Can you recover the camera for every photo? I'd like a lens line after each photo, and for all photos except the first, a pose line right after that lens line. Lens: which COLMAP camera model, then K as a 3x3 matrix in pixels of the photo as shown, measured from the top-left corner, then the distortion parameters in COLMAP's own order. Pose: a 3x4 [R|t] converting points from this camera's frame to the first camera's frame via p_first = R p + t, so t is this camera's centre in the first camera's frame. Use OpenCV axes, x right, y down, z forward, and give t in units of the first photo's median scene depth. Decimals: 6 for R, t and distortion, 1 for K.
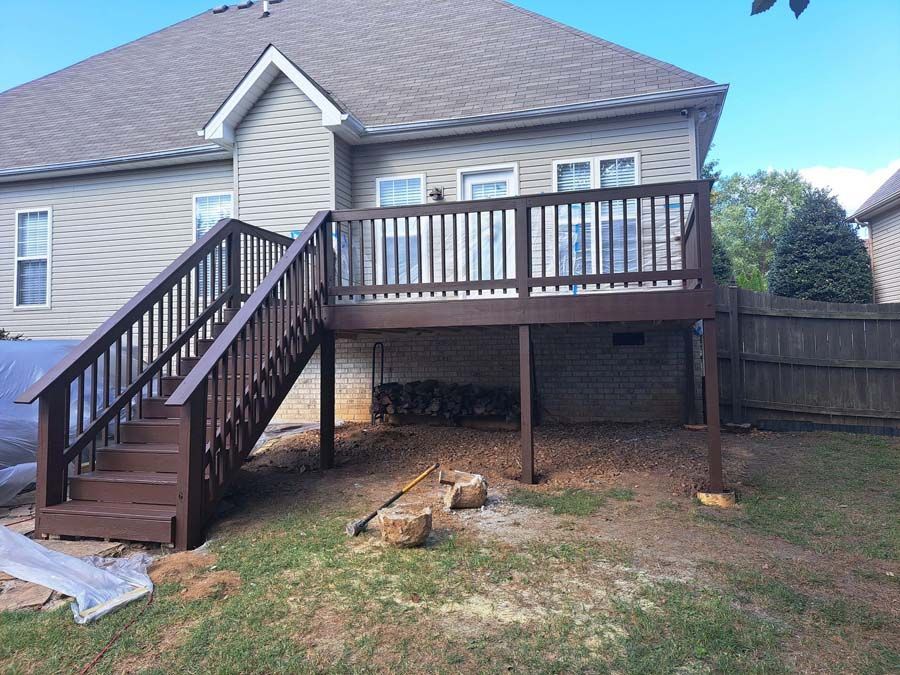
lens RADIAL K [[648.7, 0, 452.6], [0, 648.7, 320.2], [0, 0, 1]] dist [0.050914, -0.038273]
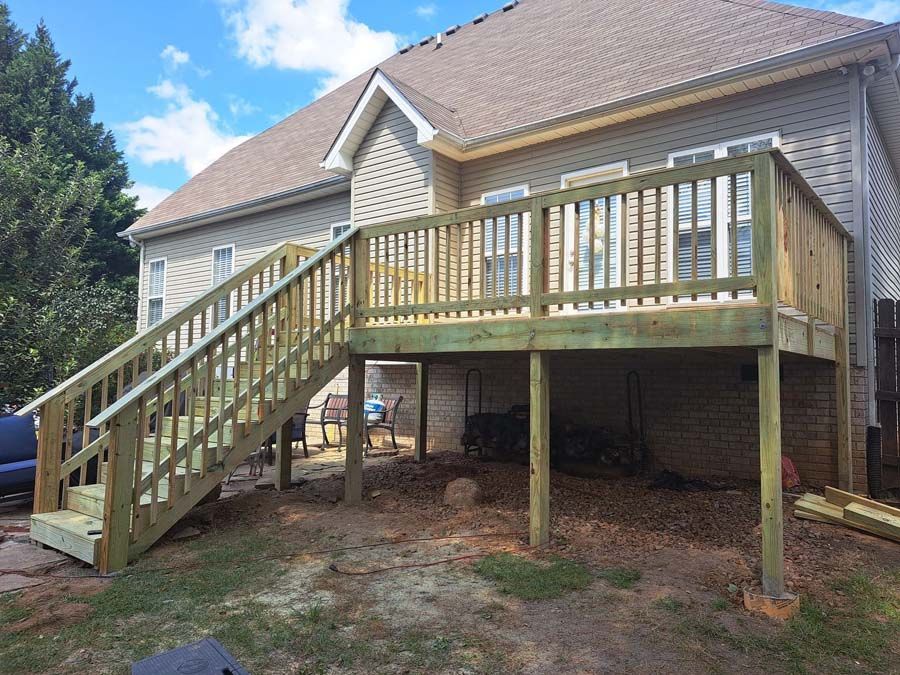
lens RADIAL K [[647.0, 0, 450.0], [0, 647.0, 337.5], [0, 0, 1]] dist [0.046005, -0.032809]
pose [[0.924560, 0.004743, -0.381007, 0.221296], [-0.010561, 0.999857, -0.013179, 0.001203], [0.380890, 0.016209, 0.924478, 0.139047]]
